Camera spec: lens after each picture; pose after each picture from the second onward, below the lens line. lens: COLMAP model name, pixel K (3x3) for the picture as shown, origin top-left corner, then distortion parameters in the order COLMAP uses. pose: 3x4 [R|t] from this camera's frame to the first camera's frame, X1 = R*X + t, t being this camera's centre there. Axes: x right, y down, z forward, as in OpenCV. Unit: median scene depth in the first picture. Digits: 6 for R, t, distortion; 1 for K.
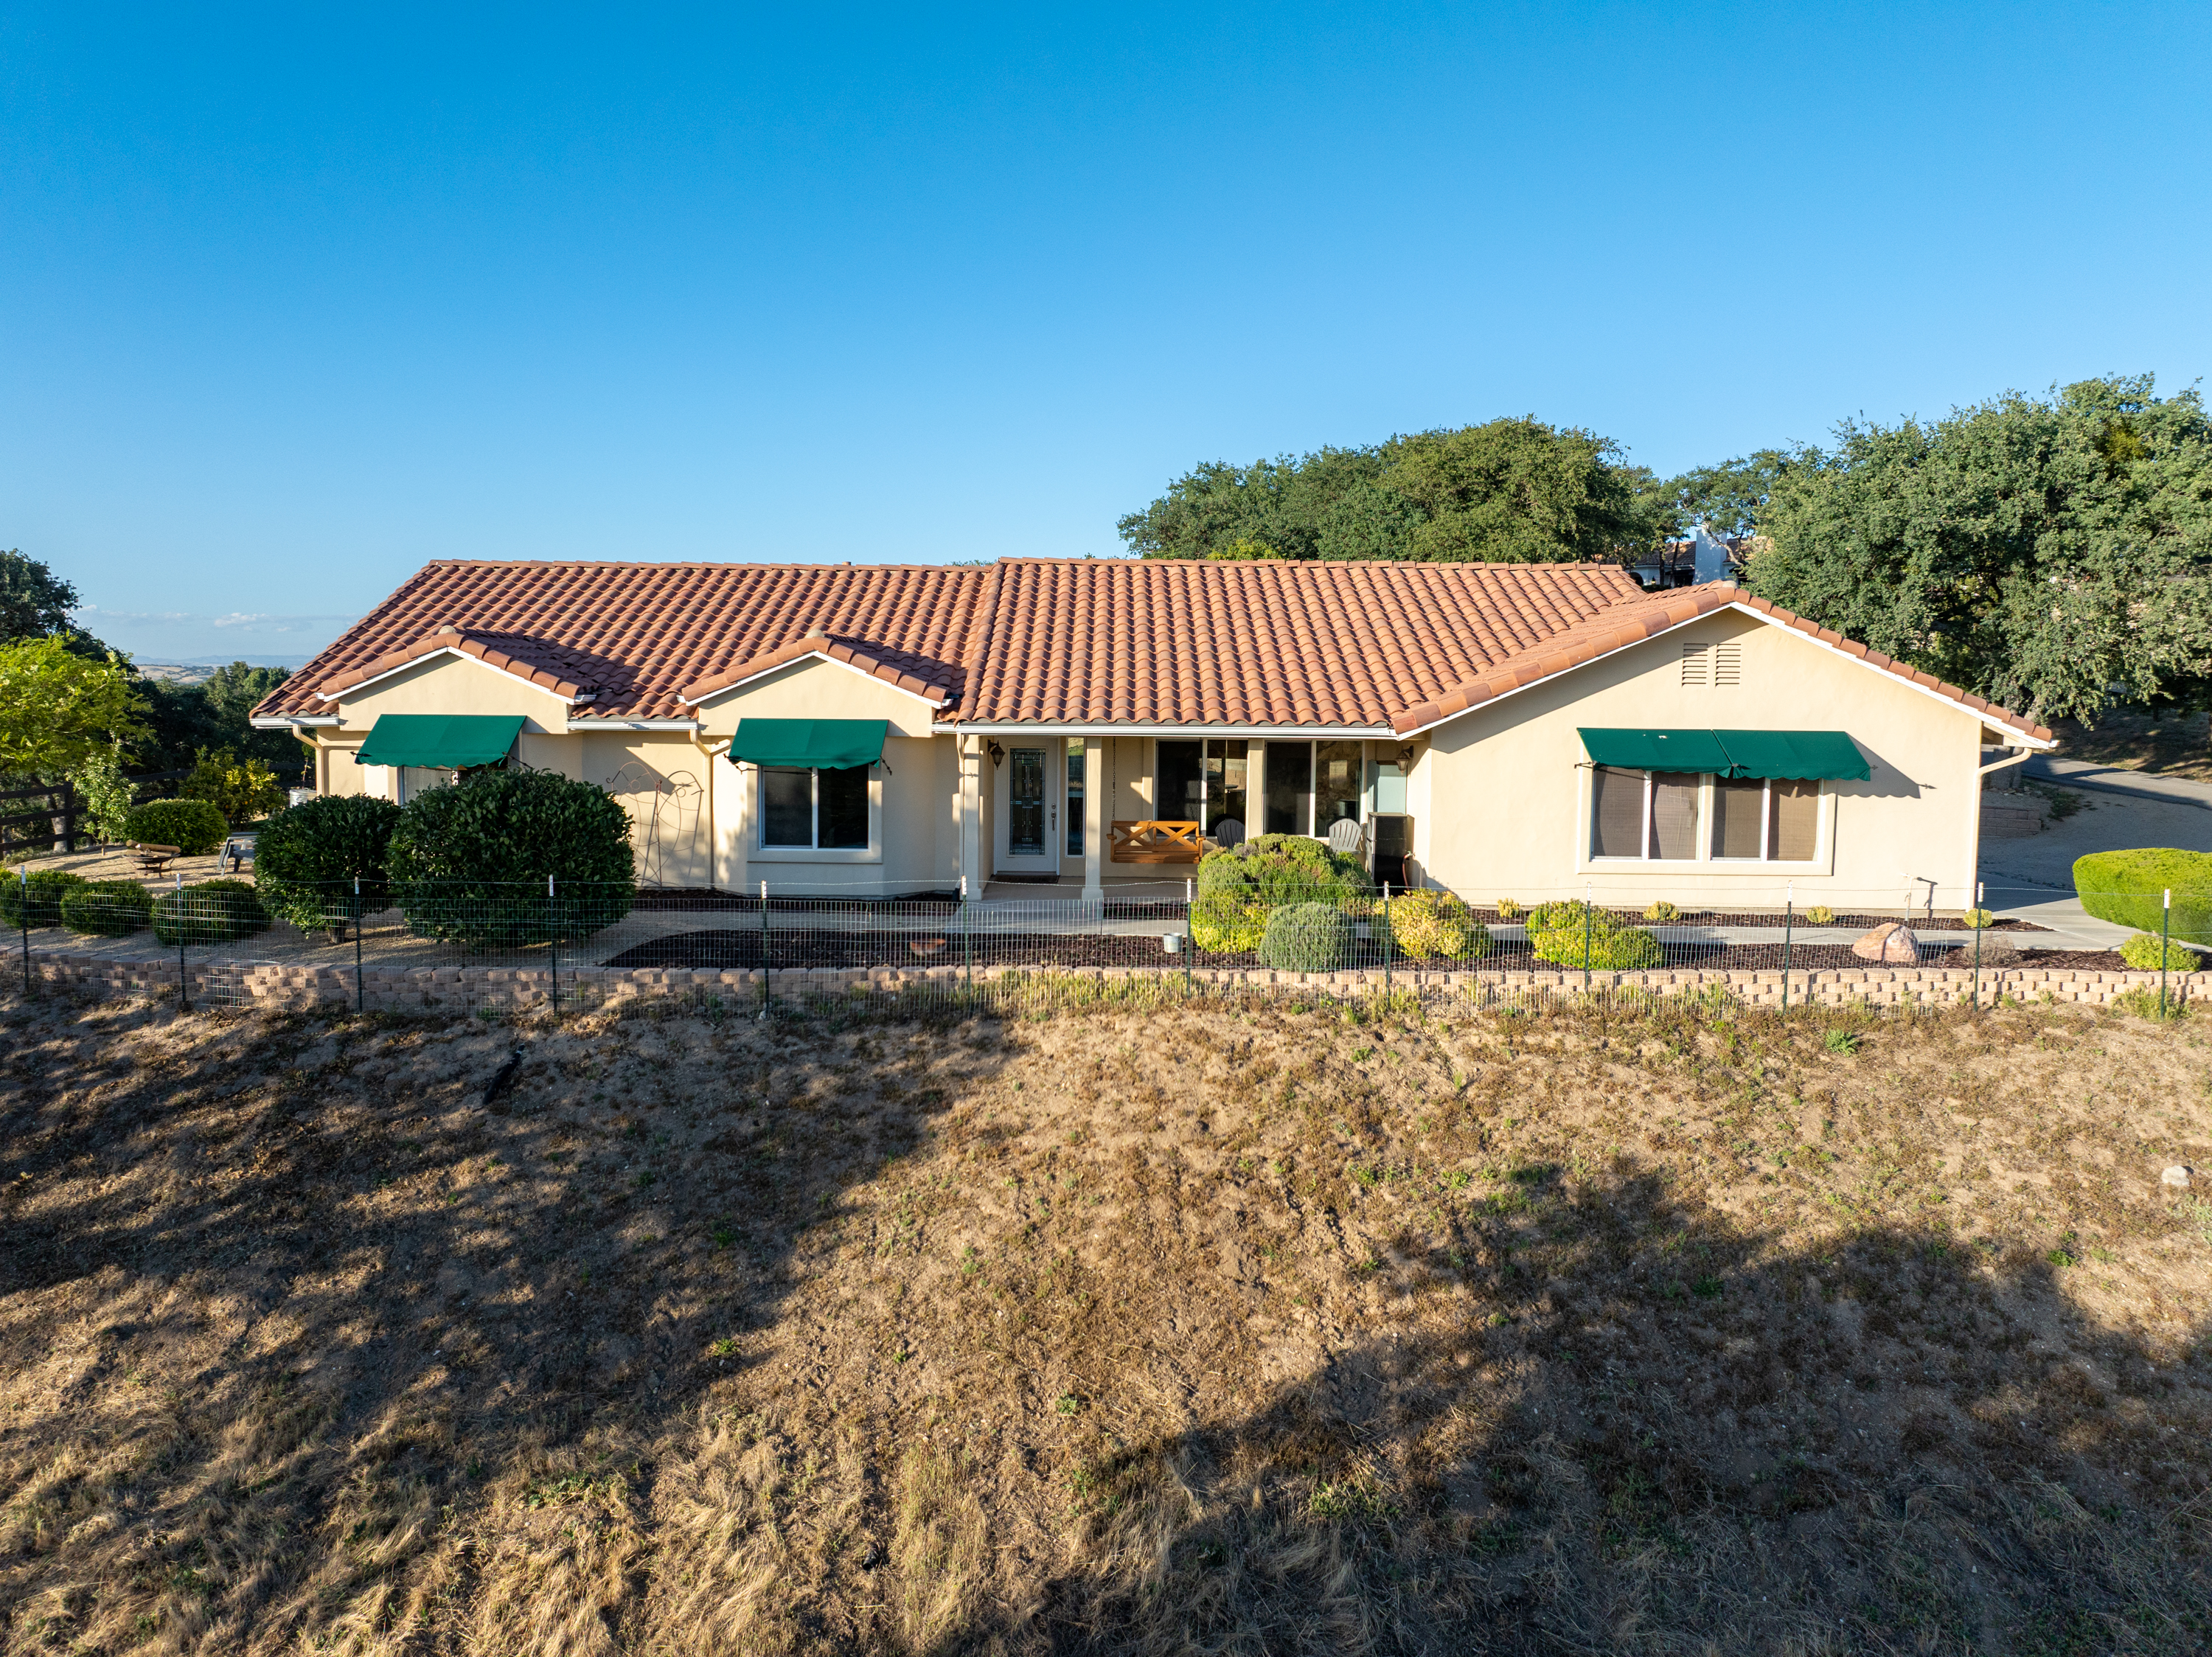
lens RADIAL K [[1523.9, 0, 1109.7], [0, 1523.9, 829.1], [0, 0, 1]] dist [-0.043564, 0.000540]
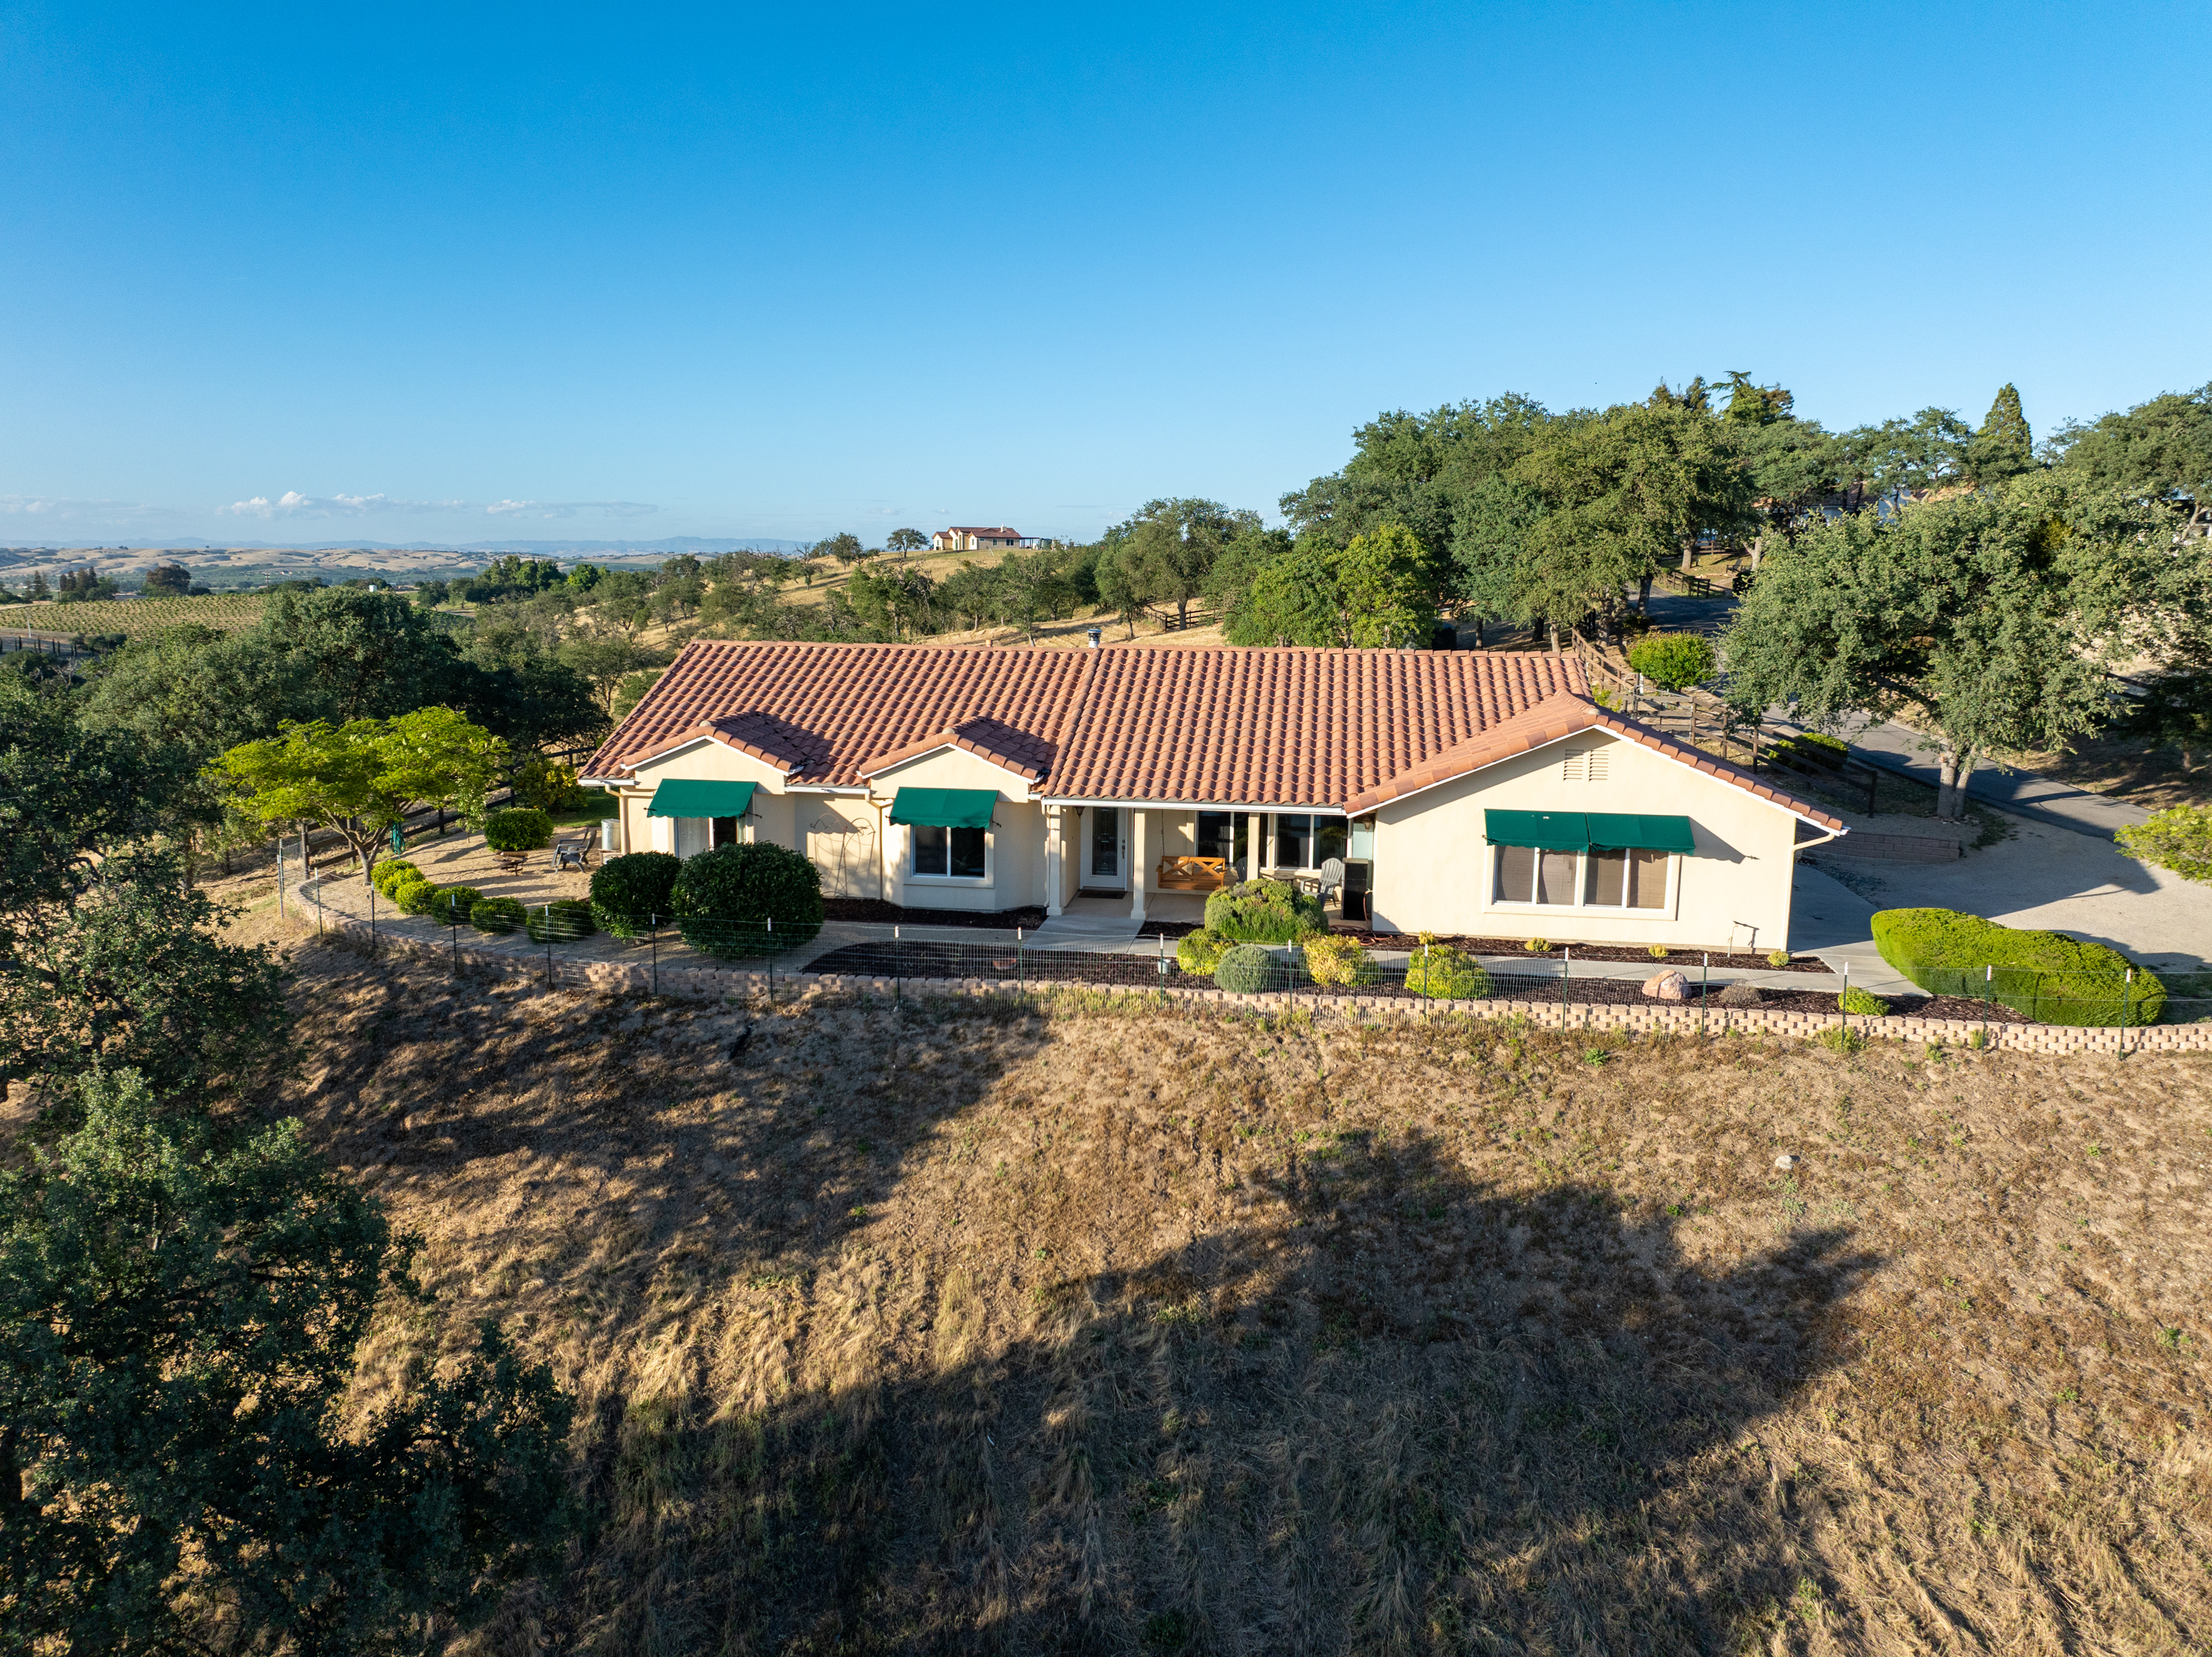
lens RADIAL K [[1523.9, 0, 1114.7], [0, 1523.9, 821.1], [0, 0, 1]] dist [-0.043564, 0.000540]
pose [[0.989044, 0.023843, -0.145684, 0.228423], [-0.013738, 0.997454, 0.069978, -0.190557], [0.146981, -0.067209, 0.986853, -0.535624]]
